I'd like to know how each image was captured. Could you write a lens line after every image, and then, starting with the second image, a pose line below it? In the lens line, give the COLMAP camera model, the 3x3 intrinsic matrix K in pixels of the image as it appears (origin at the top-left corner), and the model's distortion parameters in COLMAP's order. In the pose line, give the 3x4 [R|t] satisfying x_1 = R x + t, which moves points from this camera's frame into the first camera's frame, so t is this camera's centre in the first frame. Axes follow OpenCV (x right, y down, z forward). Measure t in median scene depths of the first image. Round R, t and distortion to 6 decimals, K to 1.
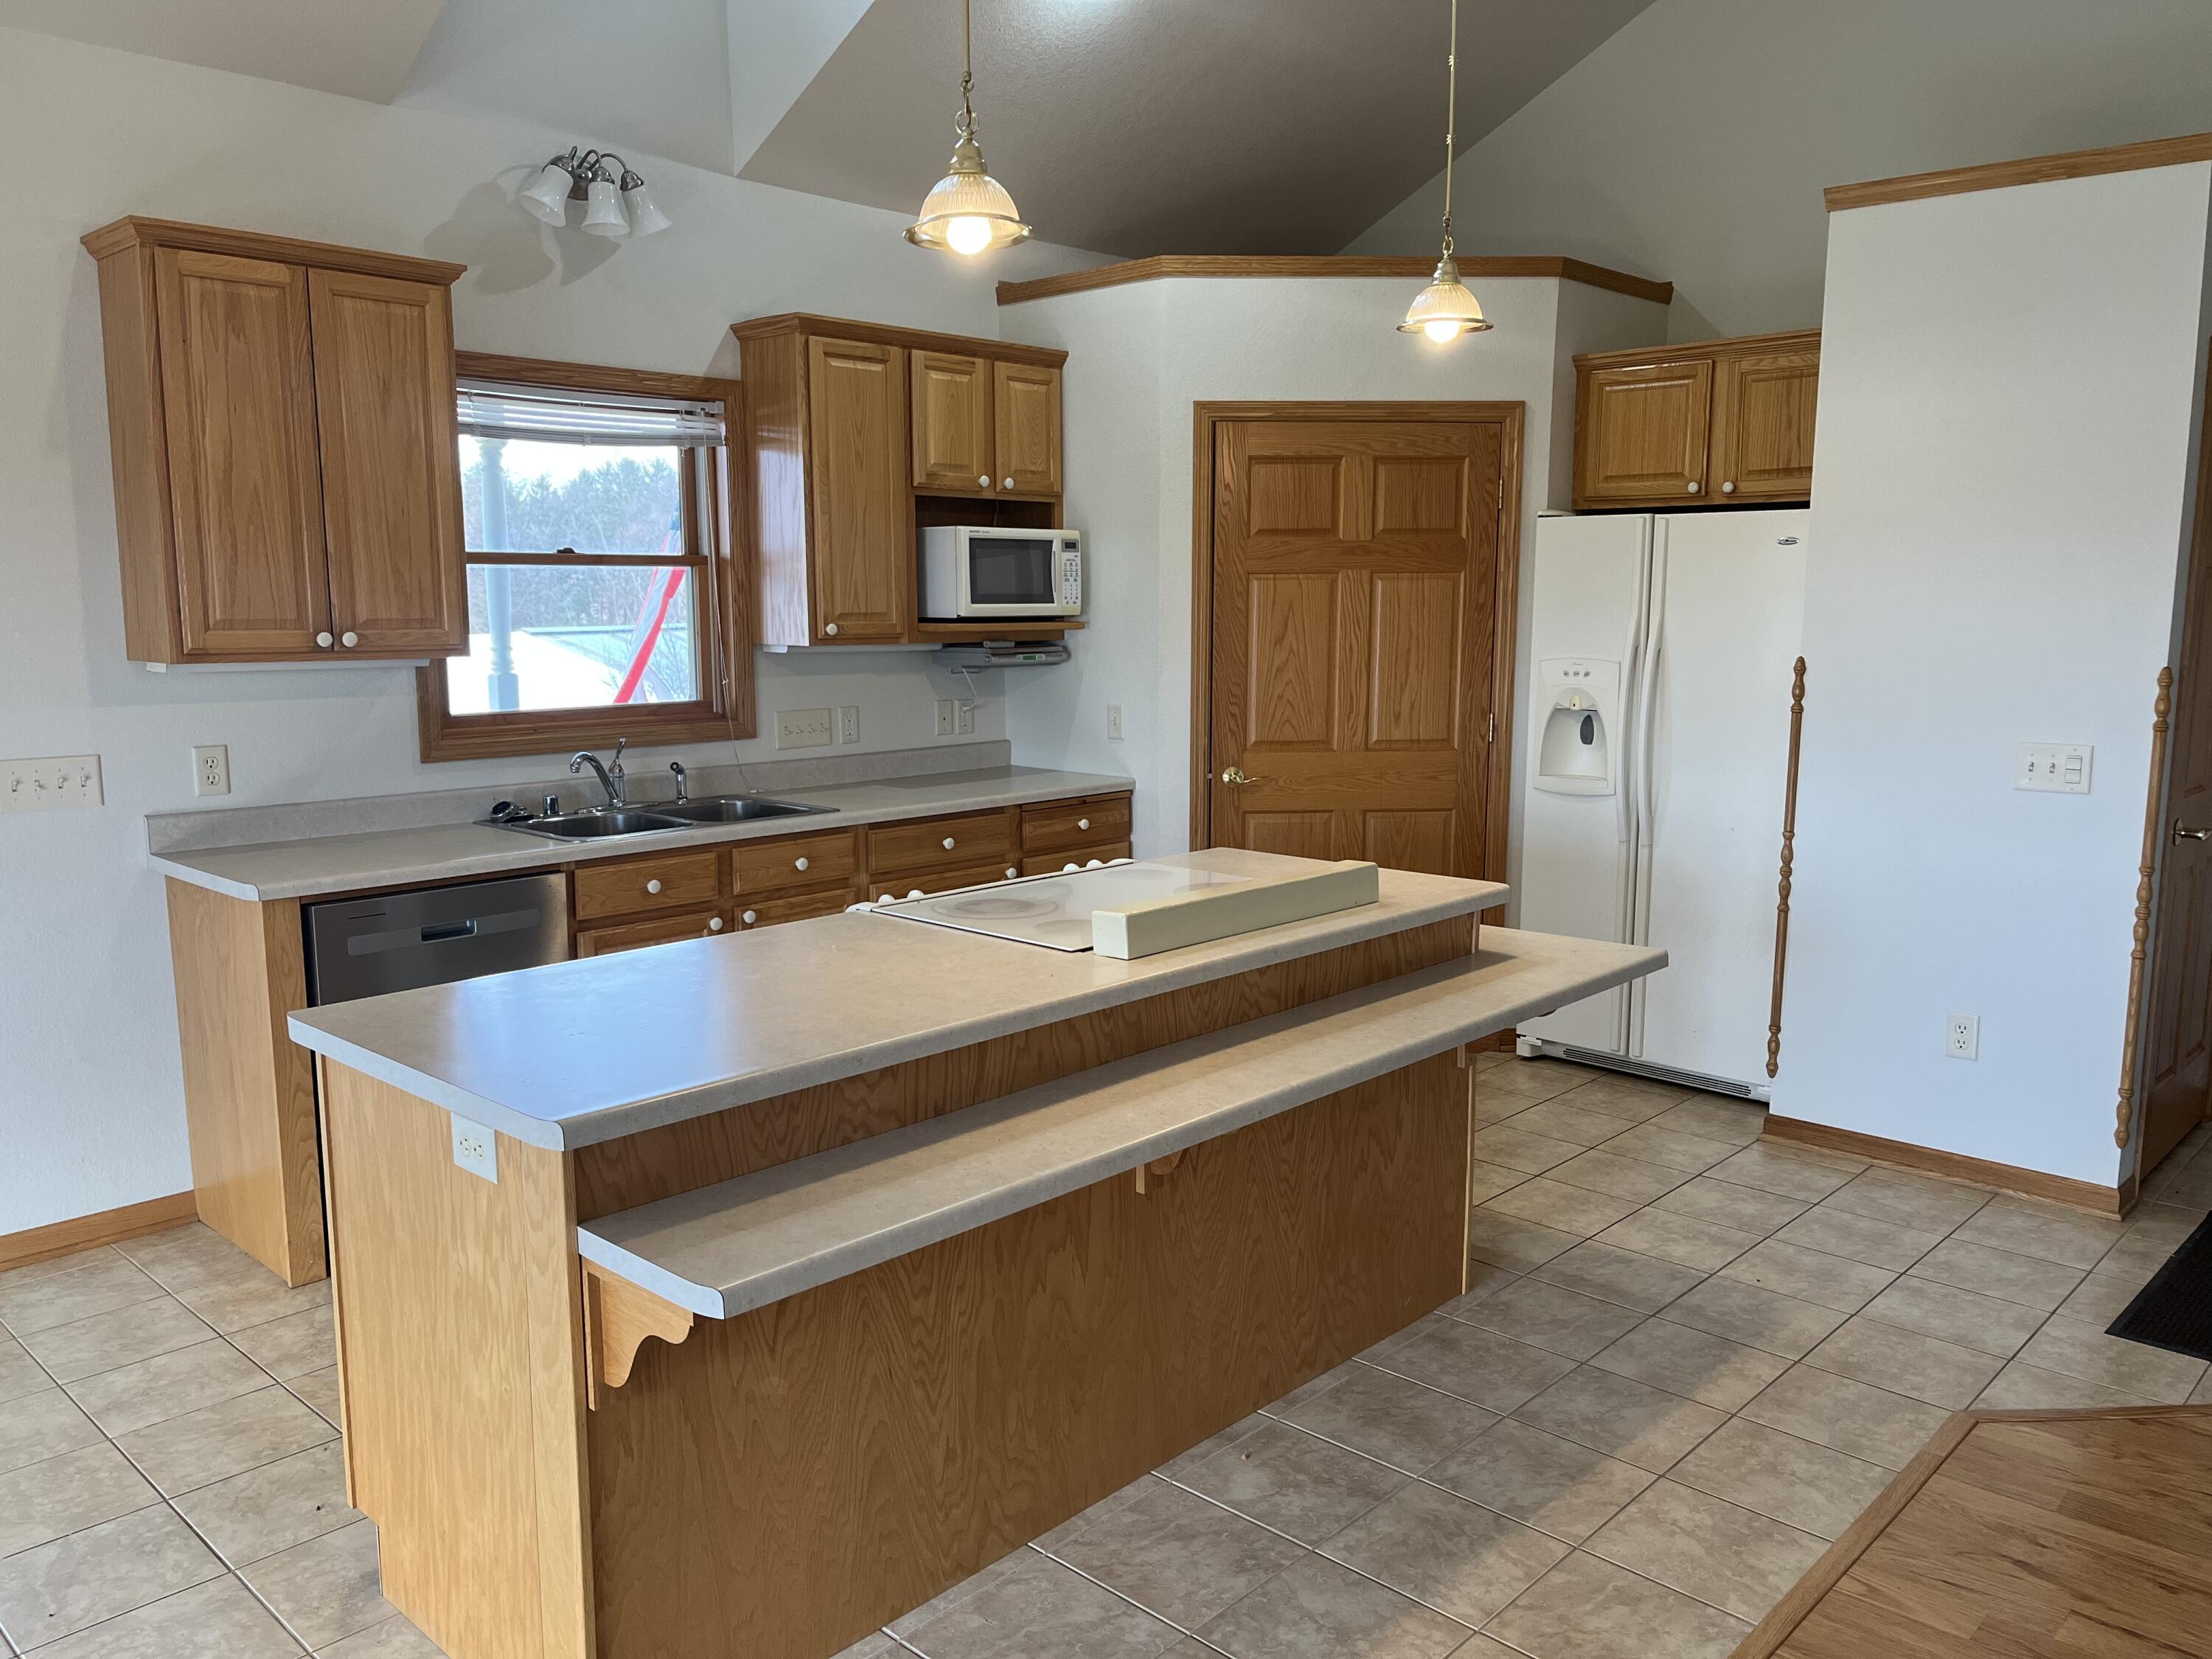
lens RADIAL K [[1665.9, 0, 1098.4], [0, 1665.9, 841.8], [0, 0, 1]] dist [0.006132, 0.005080]
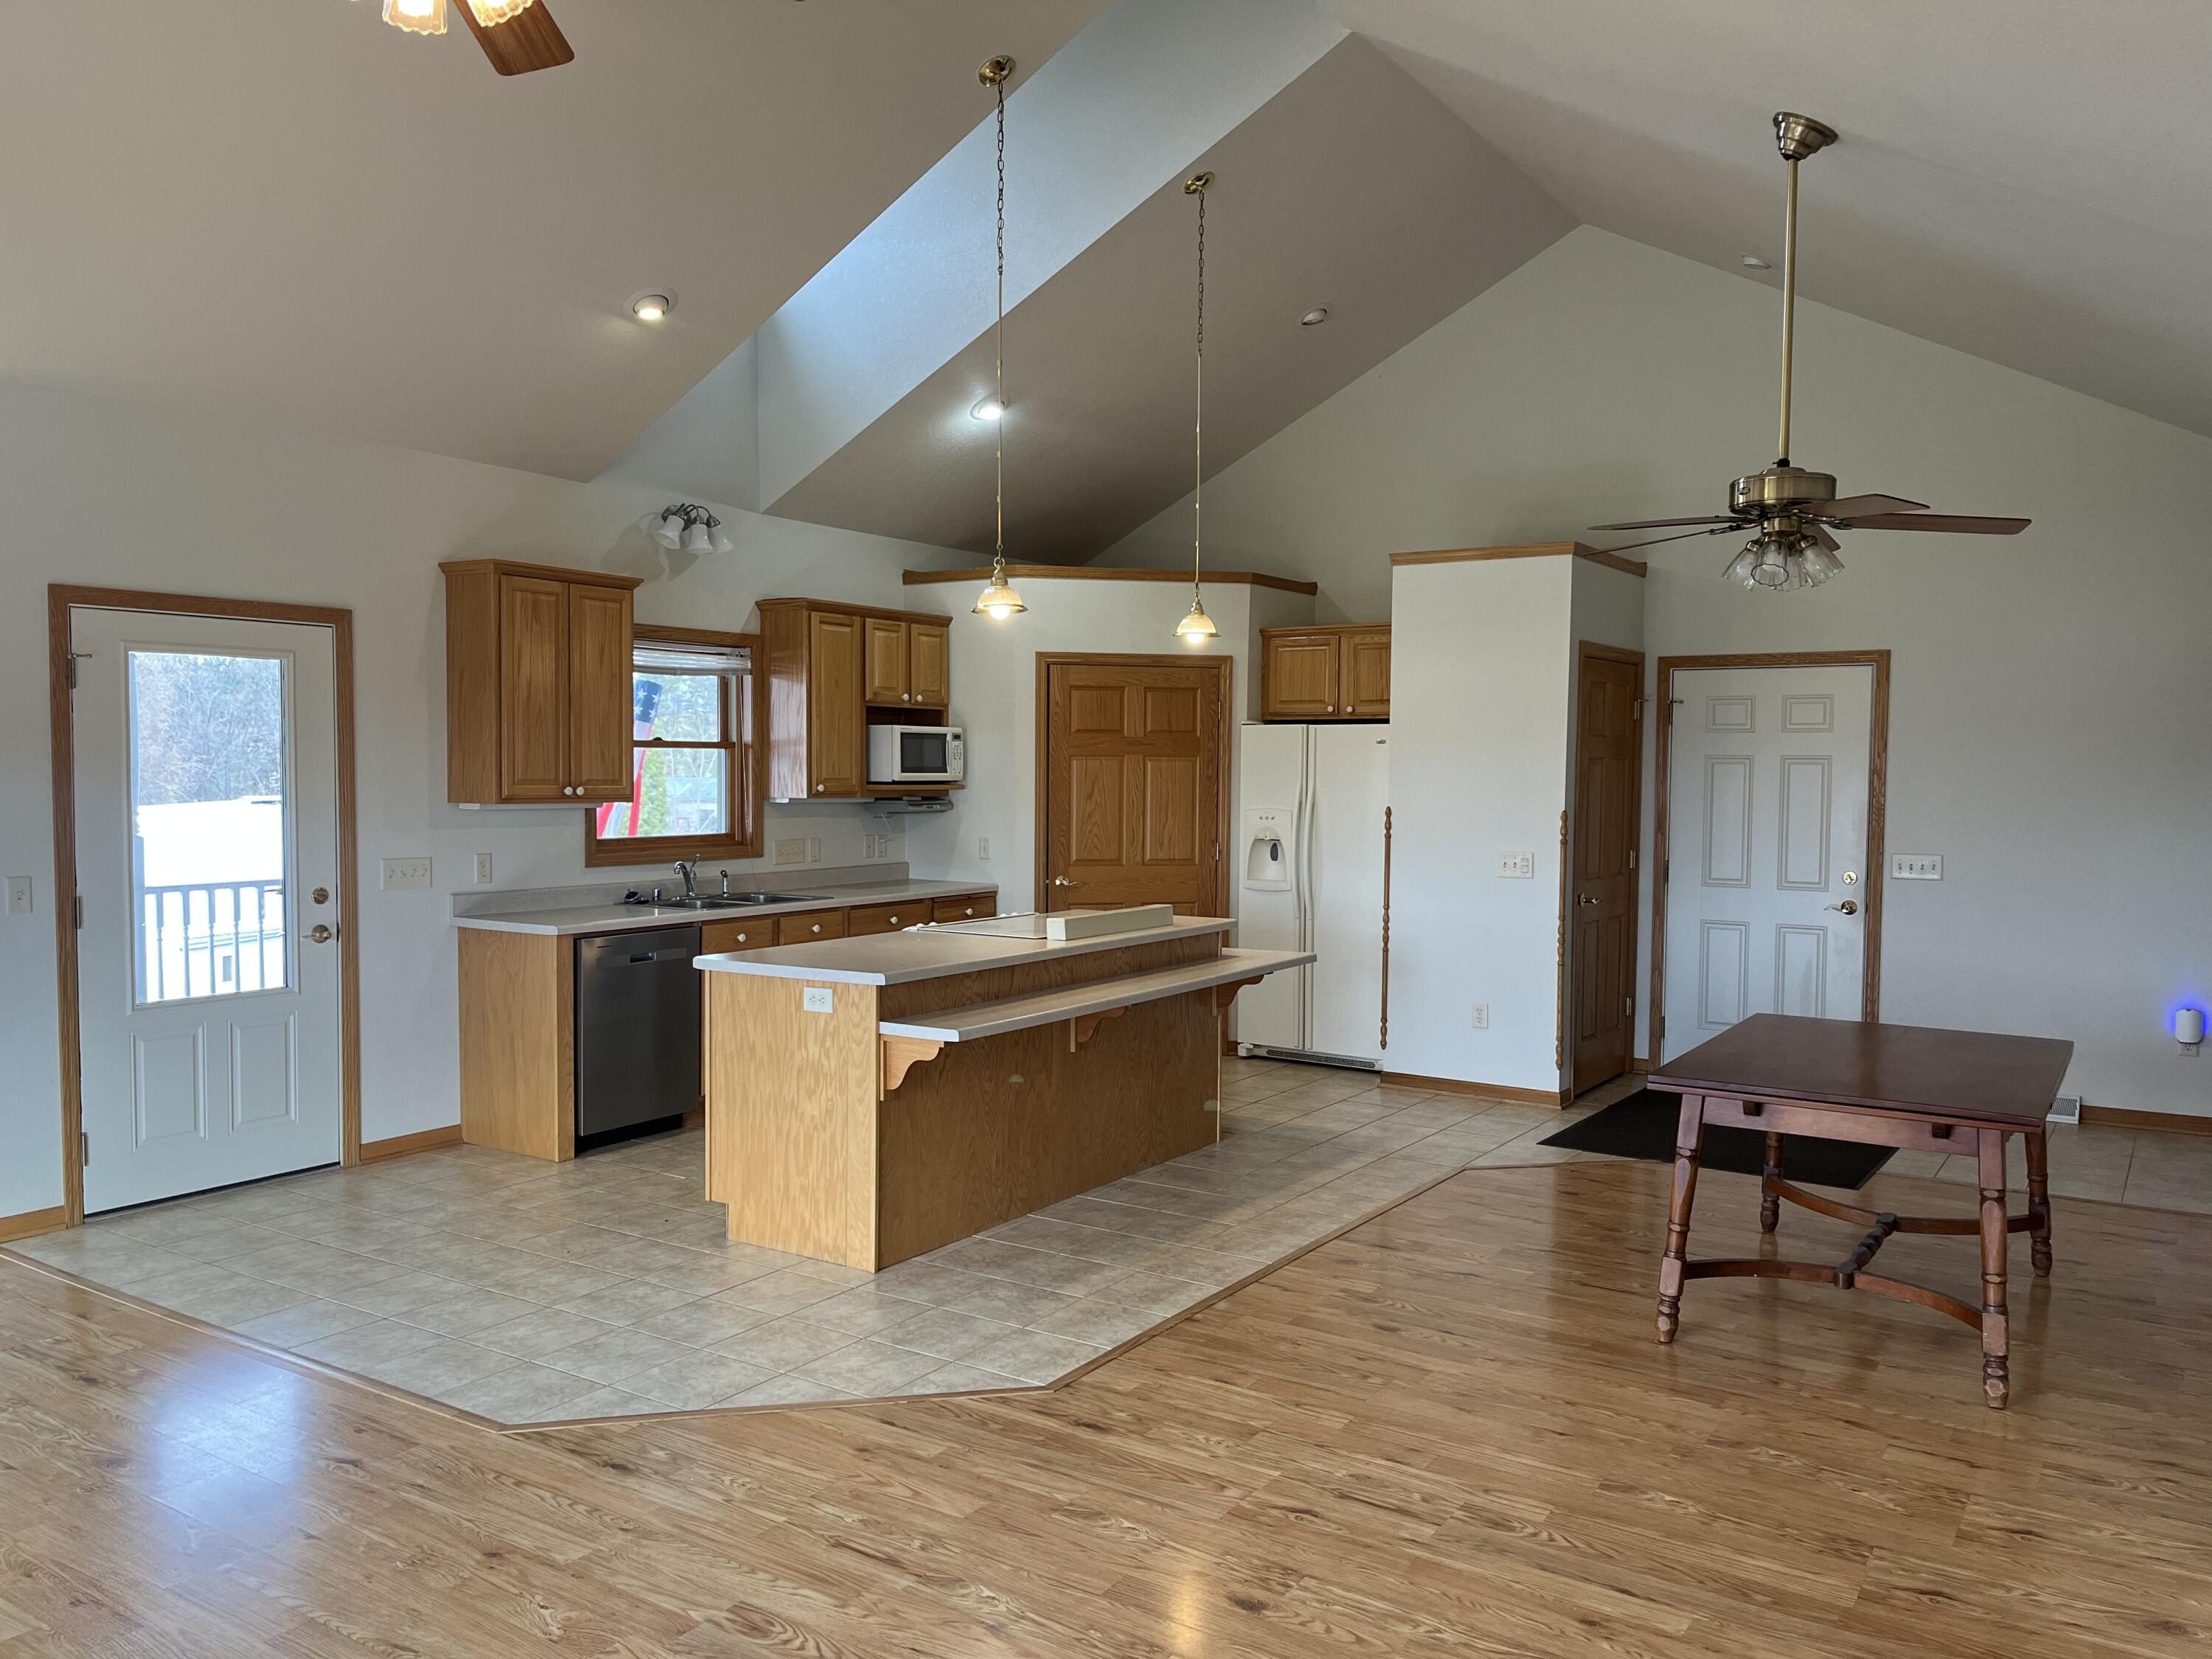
lens RADIAL K [[1665.9, 0, 1106.0], [0, 1665.9, 830.6], [0, 0, 1]] dist [0.006132, 0.005080]
pose [[0.983704, 0.001115, 0.179790, -0.196519], [0.018637, 0.993962, -0.108134, 0.102423], [-0.178825, 0.109722, 0.977744, -0.686907]]
